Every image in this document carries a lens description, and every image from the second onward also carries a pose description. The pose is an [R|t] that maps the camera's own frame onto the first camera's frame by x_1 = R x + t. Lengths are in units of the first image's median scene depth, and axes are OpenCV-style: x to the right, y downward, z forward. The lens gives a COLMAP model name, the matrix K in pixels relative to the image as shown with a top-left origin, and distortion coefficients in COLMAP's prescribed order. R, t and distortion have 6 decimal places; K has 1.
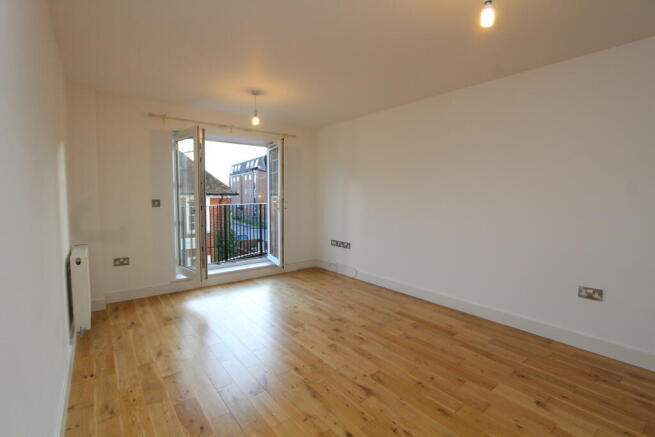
lens RADIAL K [[300.5, 0, 326.1], [0, 300.5, 216.9], [0, 0, 1]] dist [-0.018134, 0.001363]
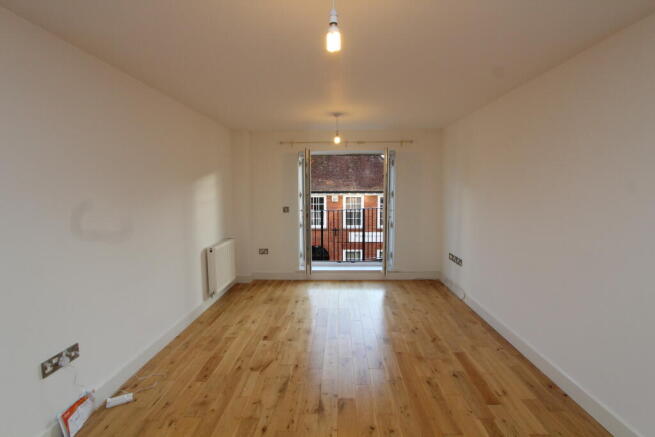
lens RADIAL K [[300.5, 0, 325.5], [0, 300.5, 217.8], [0, 0, 1]] dist [-0.018134, 0.001363]
pose [[0.759269, 0.049430, -0.648896, 0.449186], [-0.033133, 0.998754, 0.037313, -0.070819], [0.649932, -0.006831, 0.759961, 0.124350]]
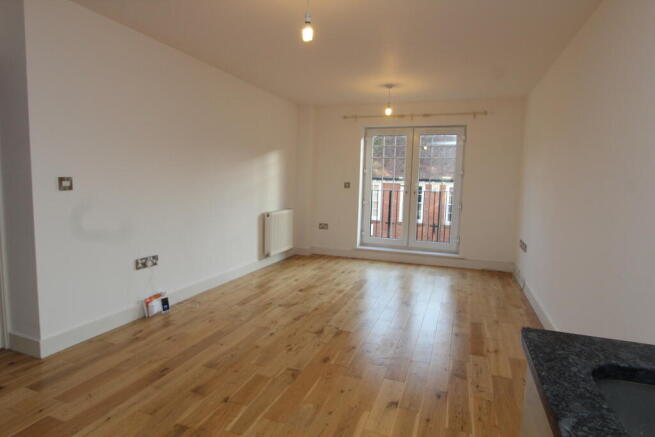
lens RADIAL K [[363.8, 0, 325.2], [0, 363.8, 217.6], [0, 0, 1]] dist [-0.026594, 0.000144]
pose [[0.518073, 0.094832, -0.850063, 0.787053], [-0.081442, 0.994789, 0.061343, 0.004941], [0.851450, 0.037451, 0.523096, 0.114462]]
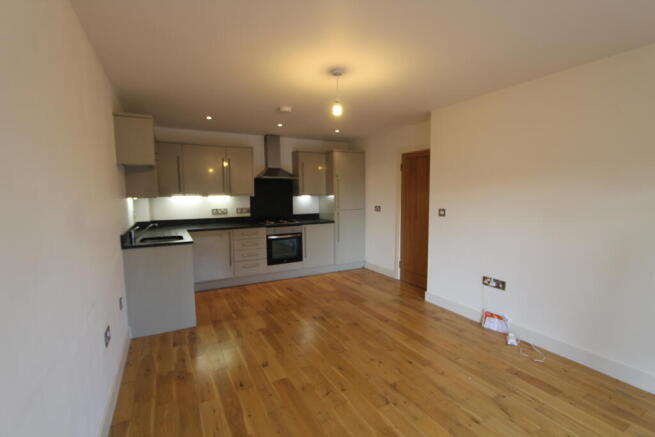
lens RADIAL K [[300.5, 0, 327.4], [0, 300.5, 218.4], [0, 0, 1]] dist [-0.018134, 0.001363]
pose [[-0.985613, -0.012995, 0.168519, 0.115900], [0.013329, 0.987959, 0.154141, -0.123672], [-0.168493, 0.154169, -0.973572, 1.140981]]
